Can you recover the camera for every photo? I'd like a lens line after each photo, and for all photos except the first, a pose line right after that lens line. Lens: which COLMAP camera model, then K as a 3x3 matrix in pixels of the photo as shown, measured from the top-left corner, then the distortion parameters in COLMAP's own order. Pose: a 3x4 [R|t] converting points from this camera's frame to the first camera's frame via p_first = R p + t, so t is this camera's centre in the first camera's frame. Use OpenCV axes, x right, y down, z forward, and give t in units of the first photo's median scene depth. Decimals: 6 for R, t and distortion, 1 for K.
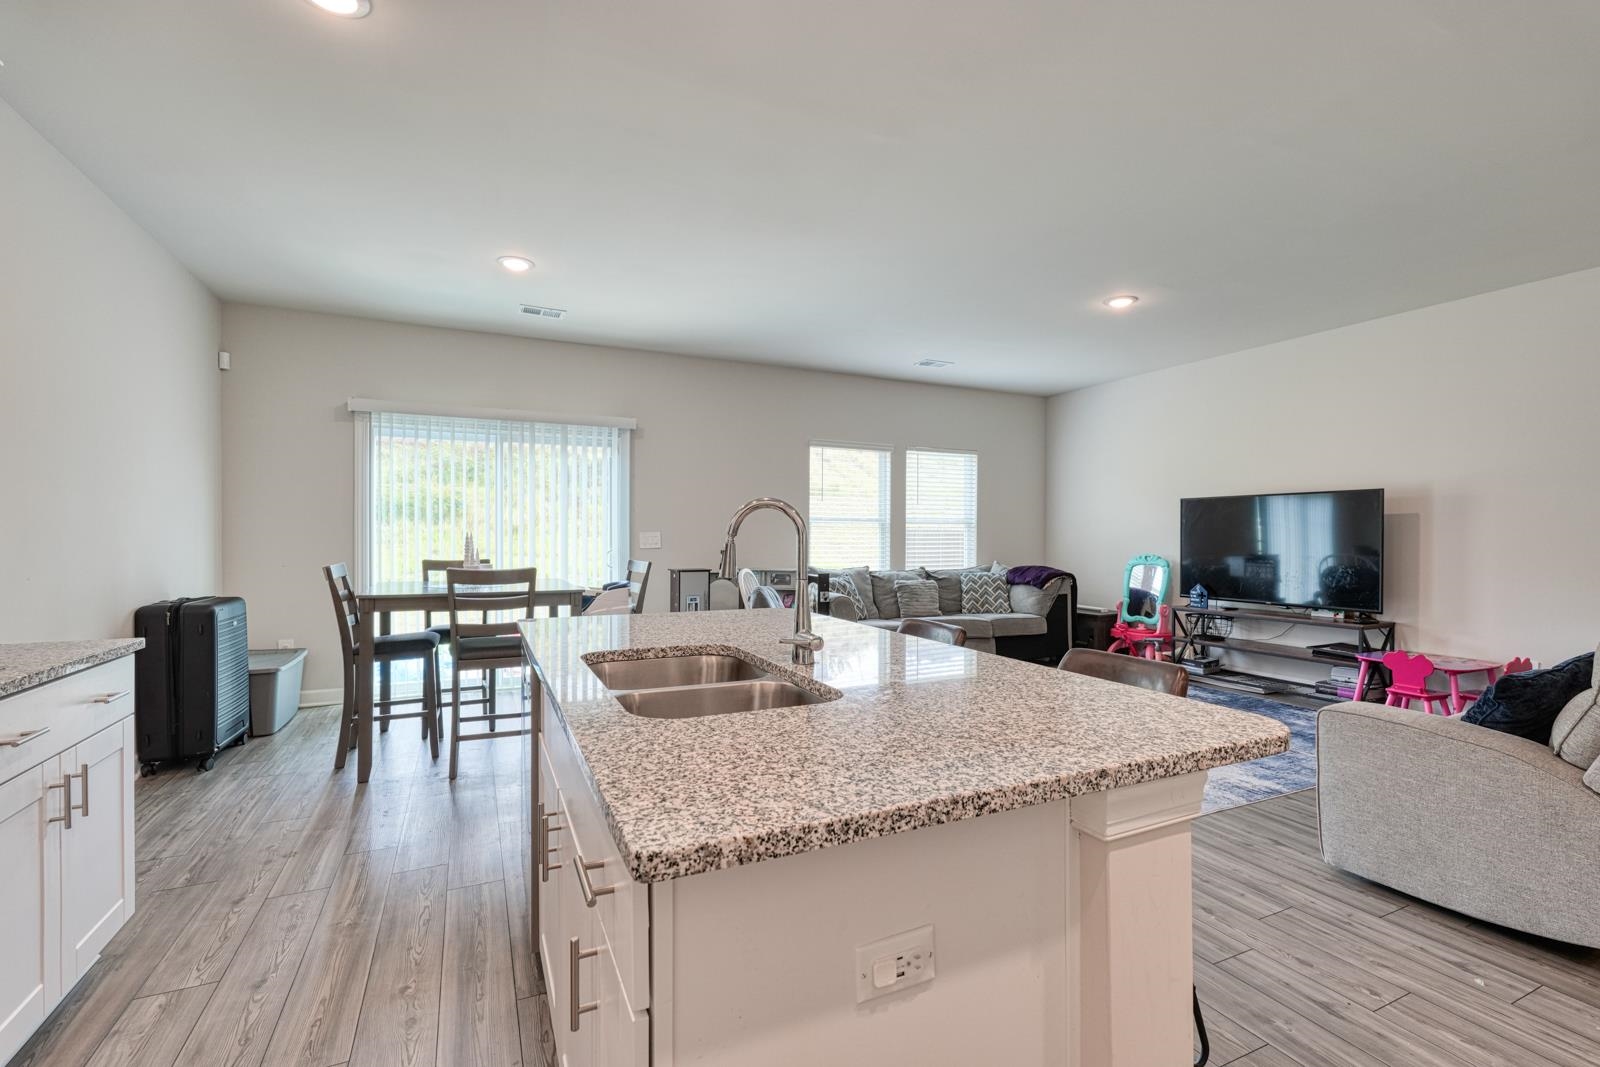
lens RADIAL K [[695.8, 0, 794.0], [0, 695.8, 543.3], [0, 0, 1]] dist [0.002589, 0.000720]
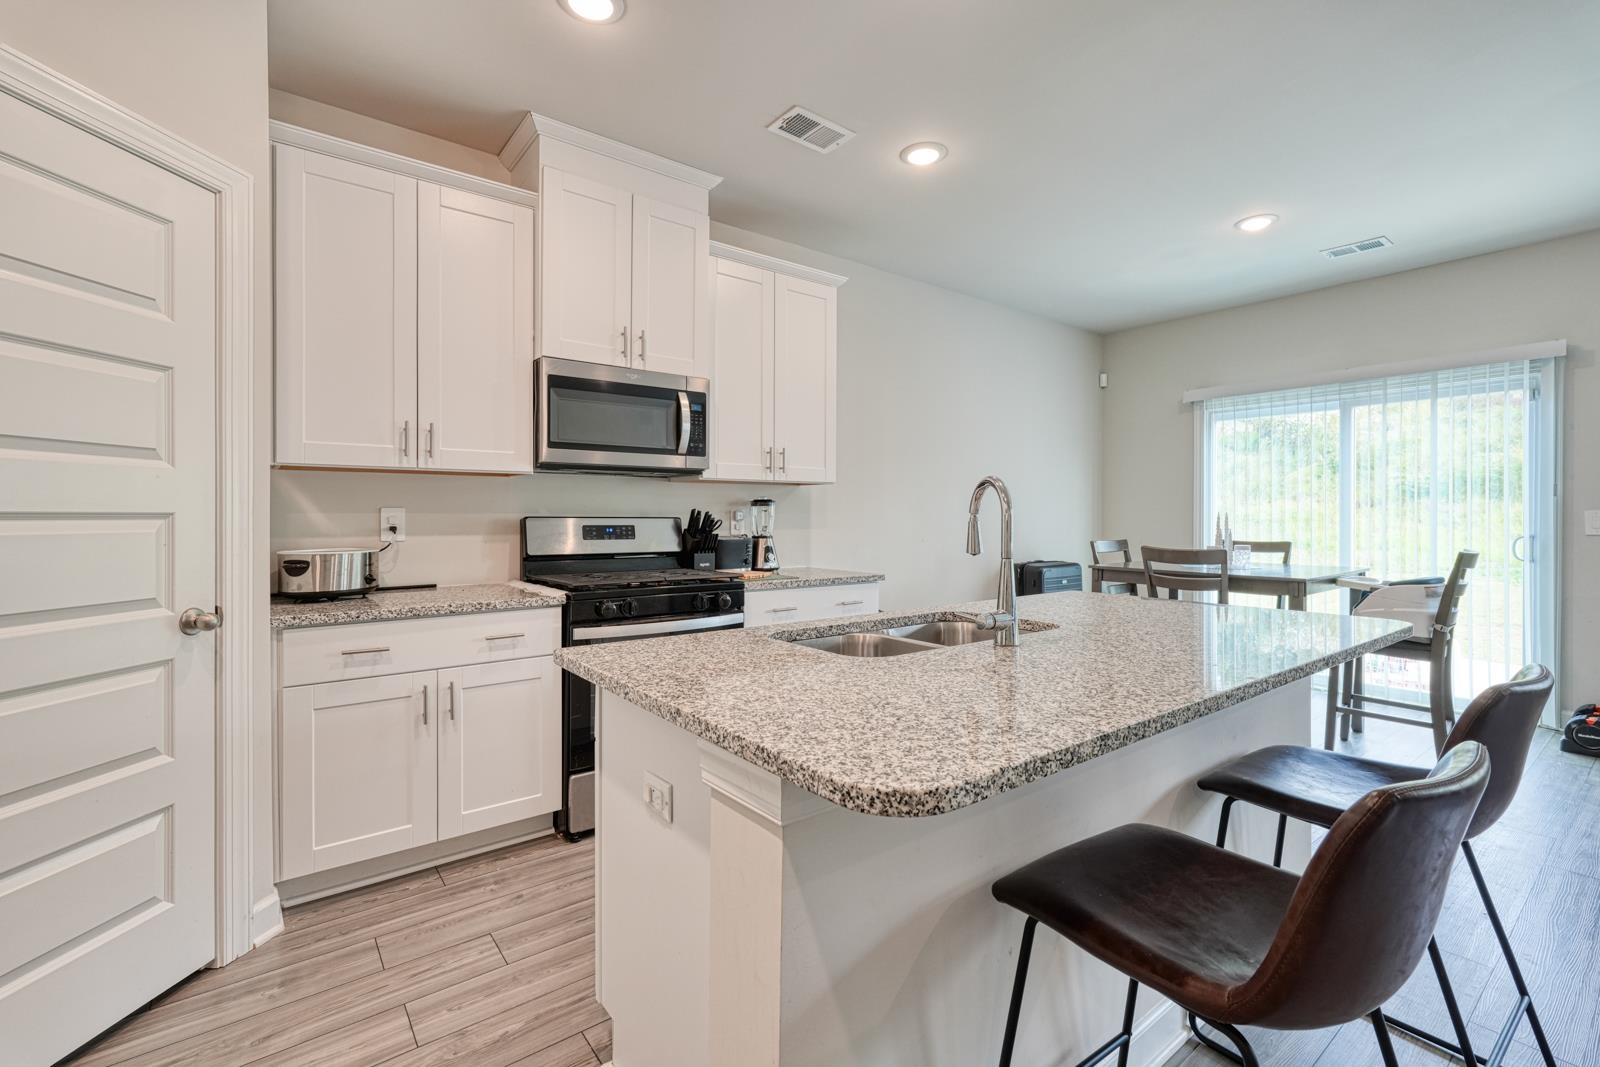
lens RADIAL K [[707.7, 0, 821.4], [0, 707.7, 521.6], [0, 0, 1]] dist [0.002591, 0.000403]
pose [[0.238585, 0.005348, -0.971107, 0.562174], [-0.009572, 0.999949, 0.003156, -0.000900], [0.971074, 0.008543, 0.238624, 0.315767]]
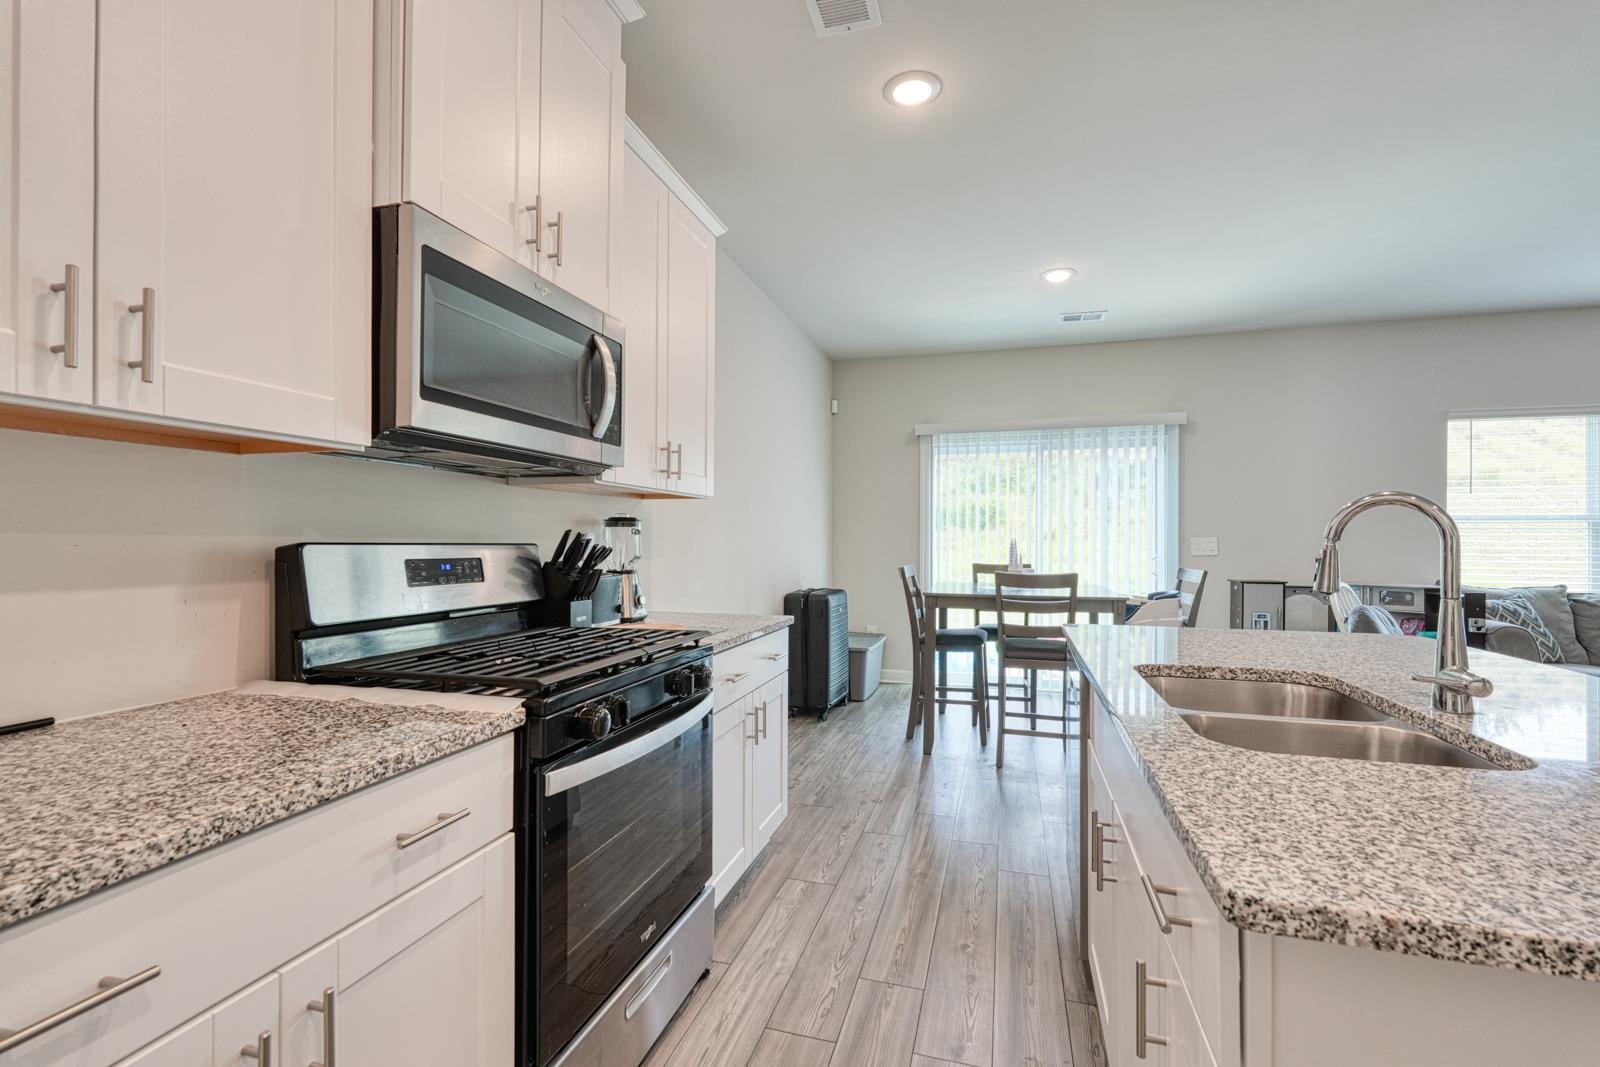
lens RADIAL K [[694.9, 0, 806.6], [0, 694.9, 541.5], [0, 0, 1]] dist [0.001539, 0.000508]
pose [[0.753939, -0.001438, -0.656943, -0.011590], [-0.005958, 0.999942, -0.009026, 0.001045], [0.656917, 0.010719, 0.753887, -0.010340]]
